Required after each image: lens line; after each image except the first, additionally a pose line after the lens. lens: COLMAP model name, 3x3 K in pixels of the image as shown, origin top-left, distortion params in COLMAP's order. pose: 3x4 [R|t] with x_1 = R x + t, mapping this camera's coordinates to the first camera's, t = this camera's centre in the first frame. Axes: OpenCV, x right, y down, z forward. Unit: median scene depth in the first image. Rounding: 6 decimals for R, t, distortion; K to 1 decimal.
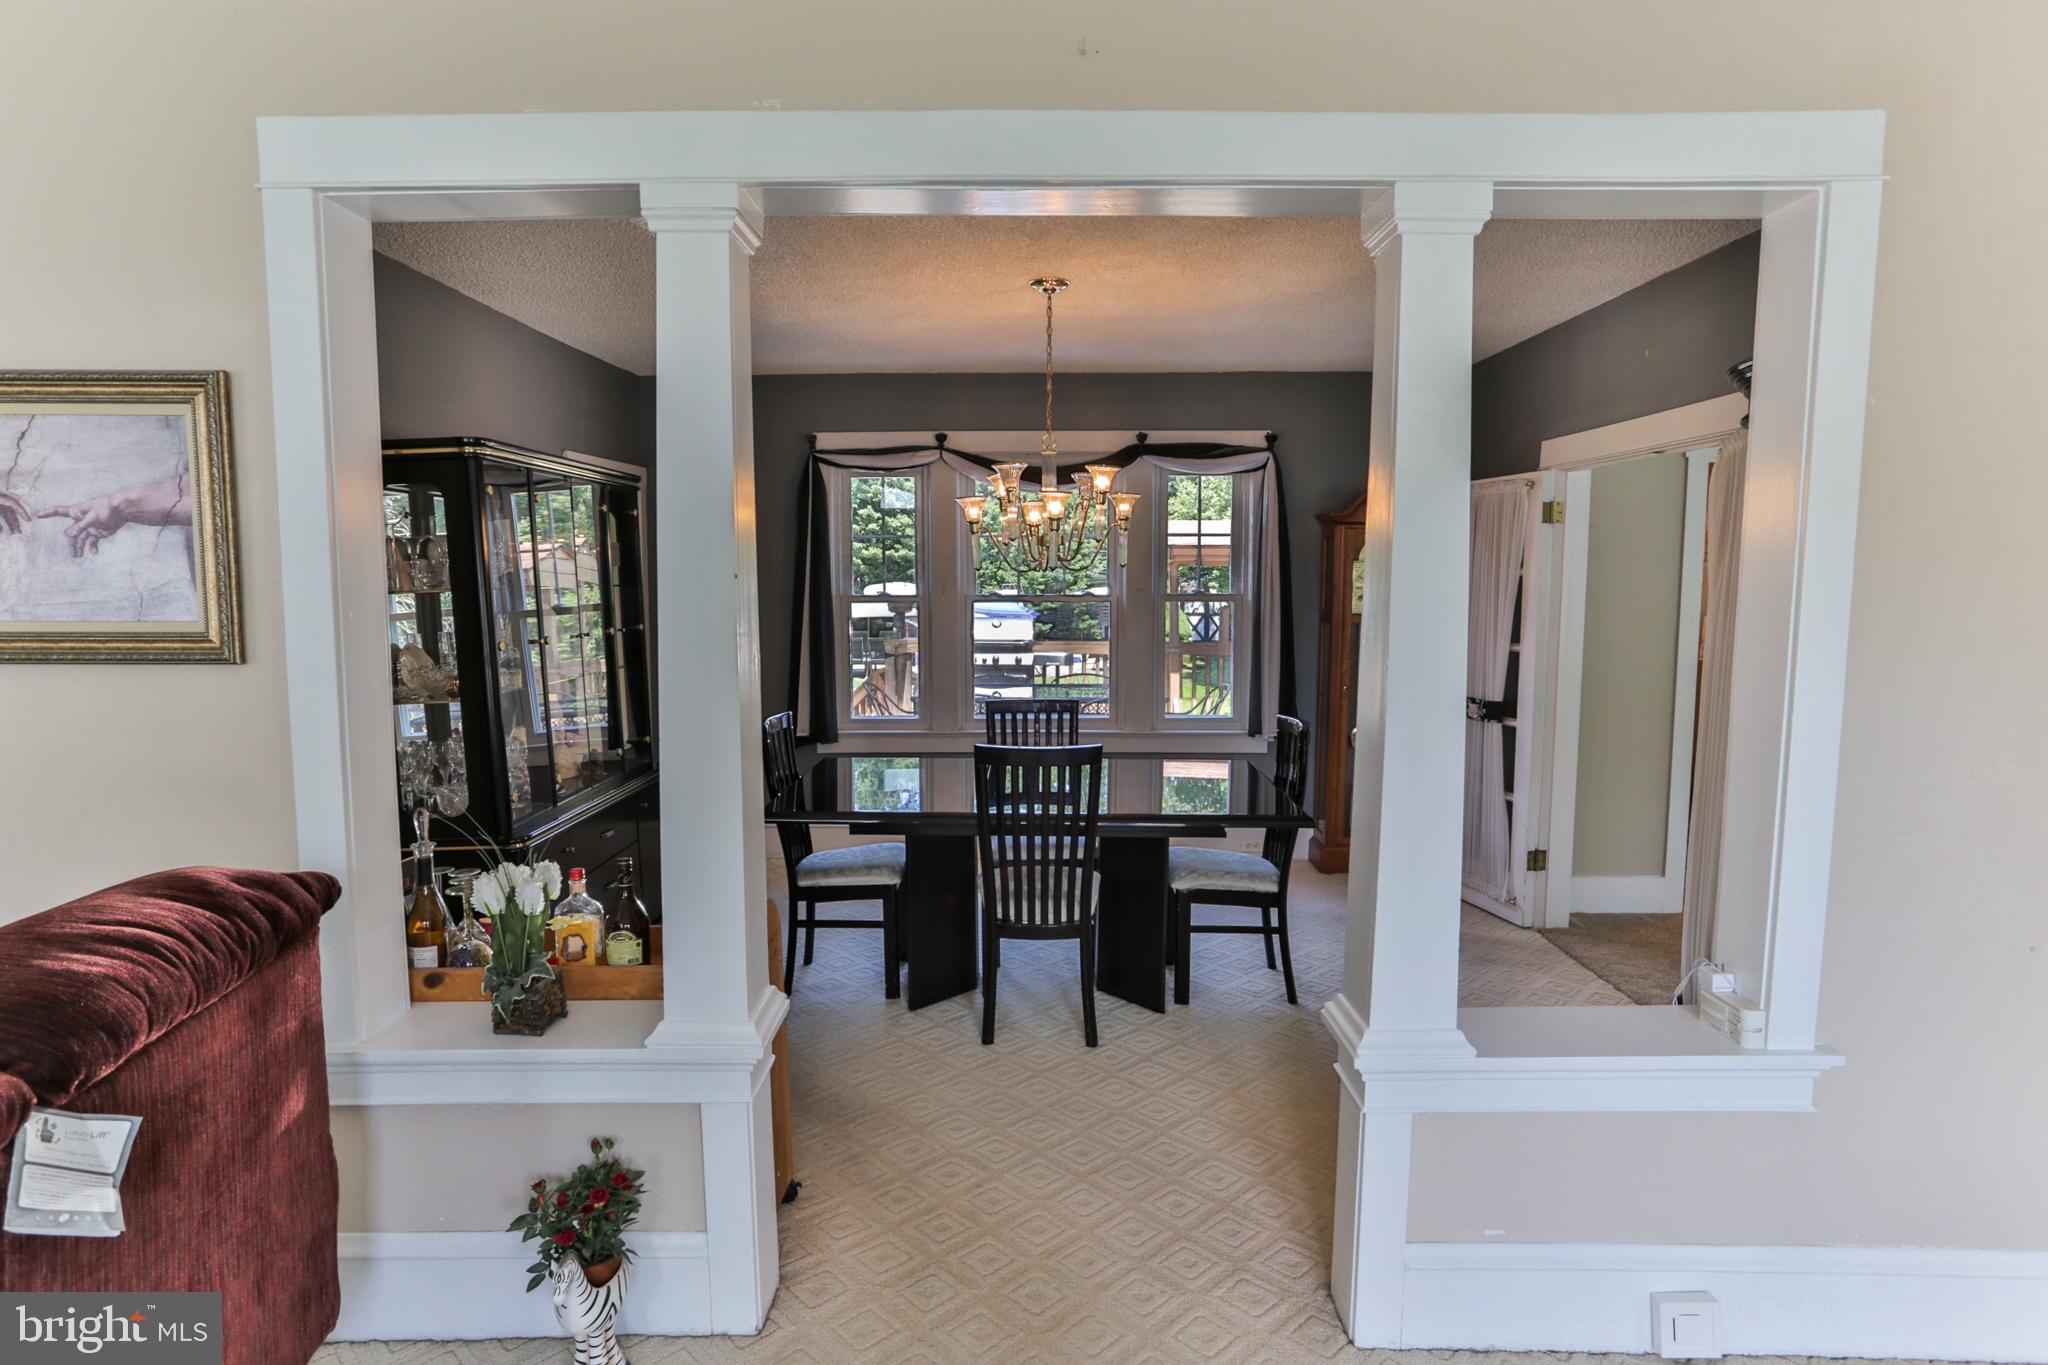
lens RADIAL K [[1081.5, 0, 1028.7], [0, 1081.5, 676.0], [0, 0, 1]] dist [-0.056013, 0.044170]
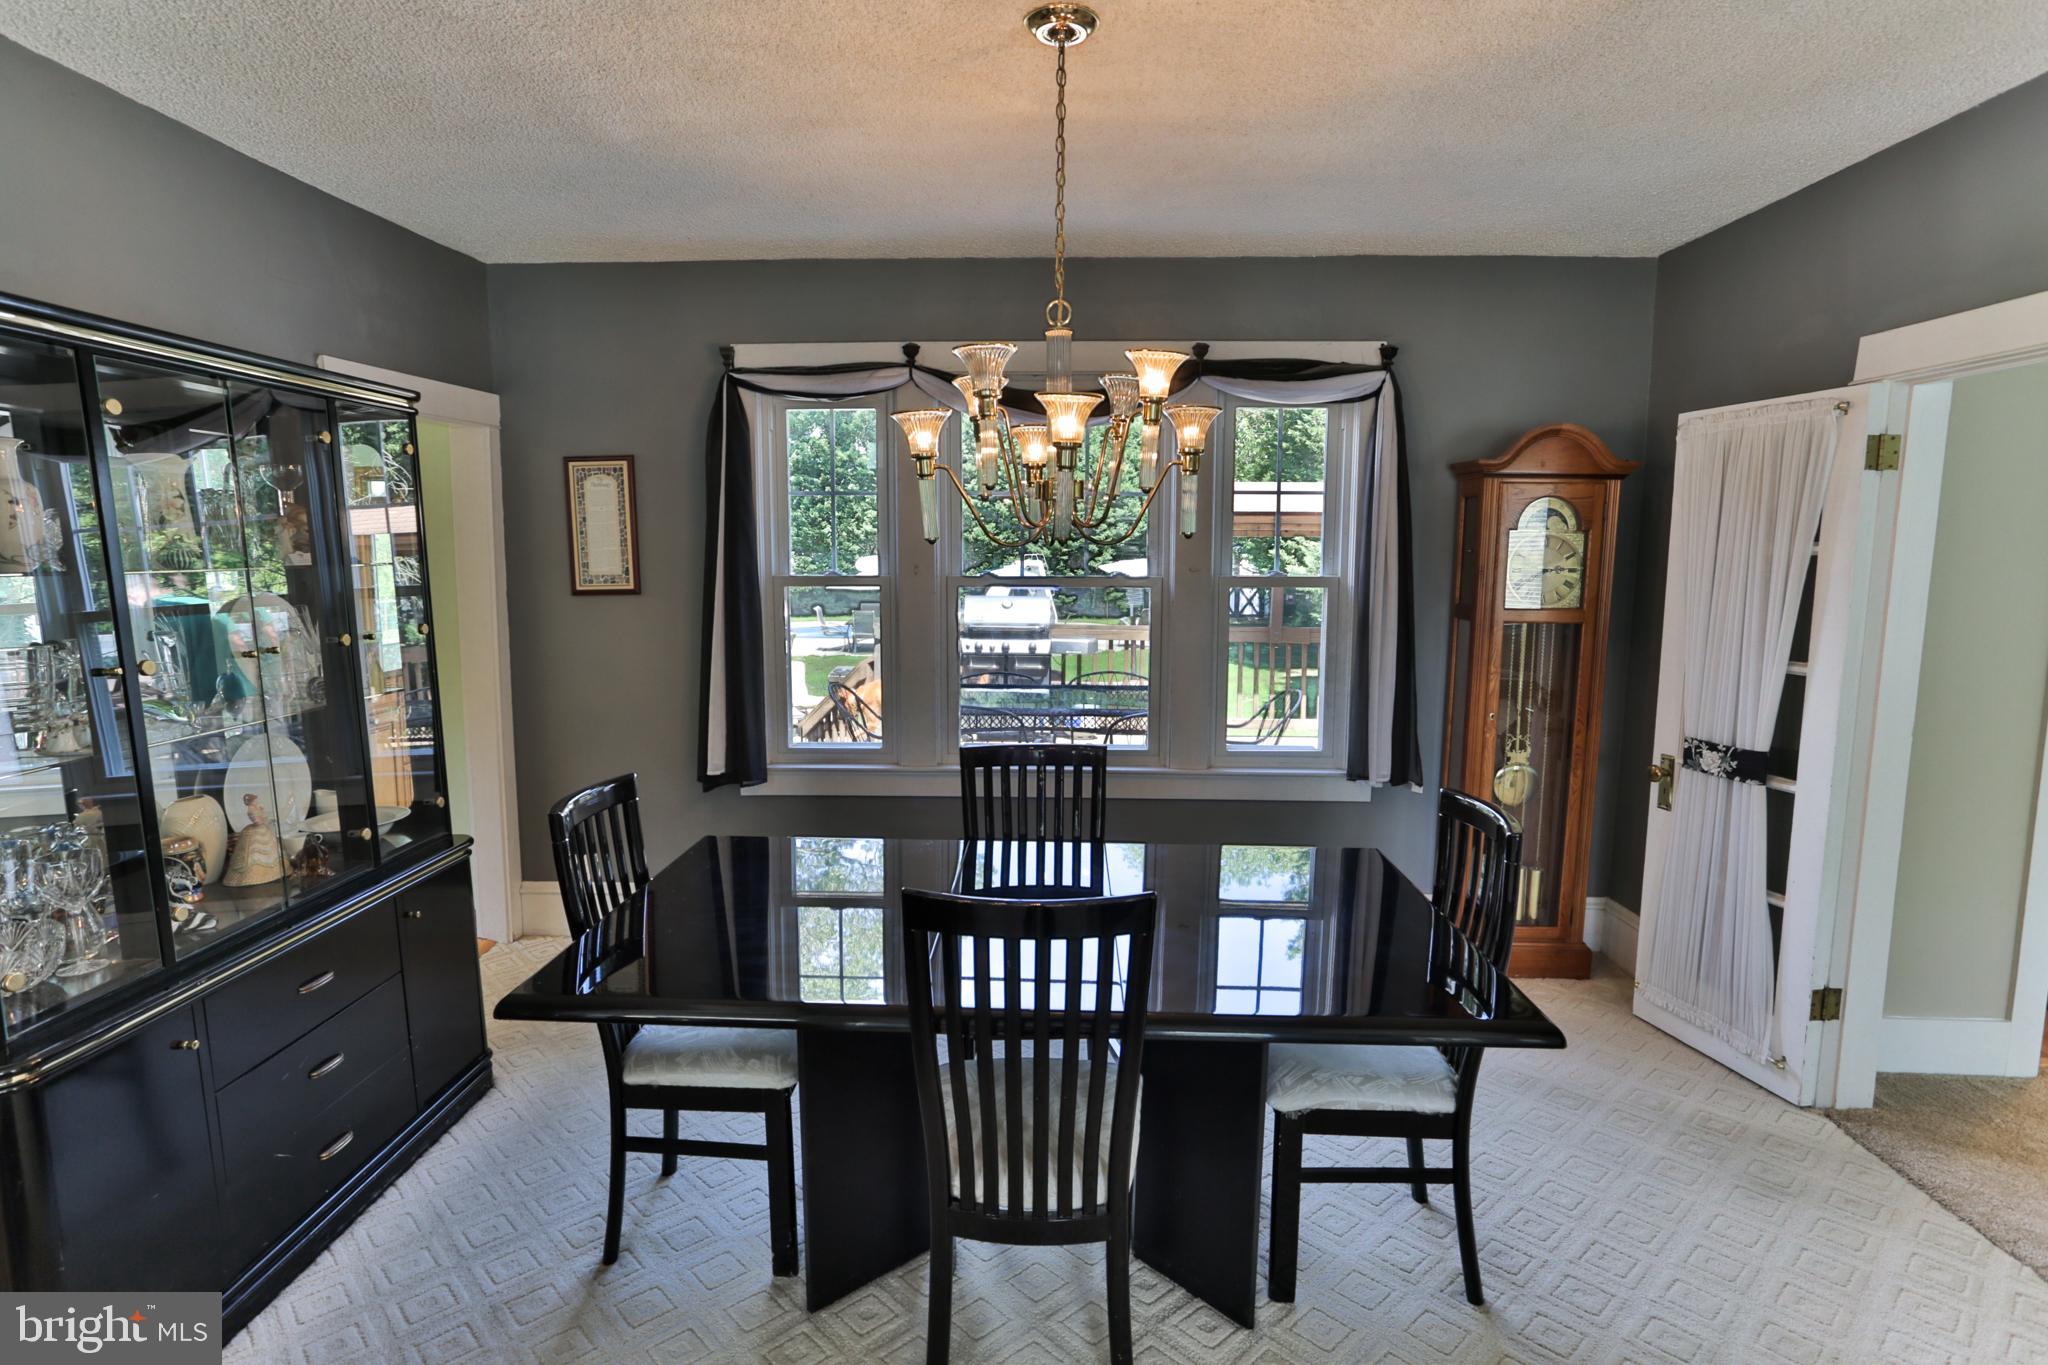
lens RADIAL K [[1081.5, 0, 1028.7], [0, 1081.5, 676.0], [0, 0, 1]] dist [-0.056013, 0.044170]
pose [[0.999730, 0.007392, -0.022026, 0.014034], [-0.006774, 0.999585, 0.028003, -0.037031], [0.022224, -0.027846, 0.999365, 0.364283]]
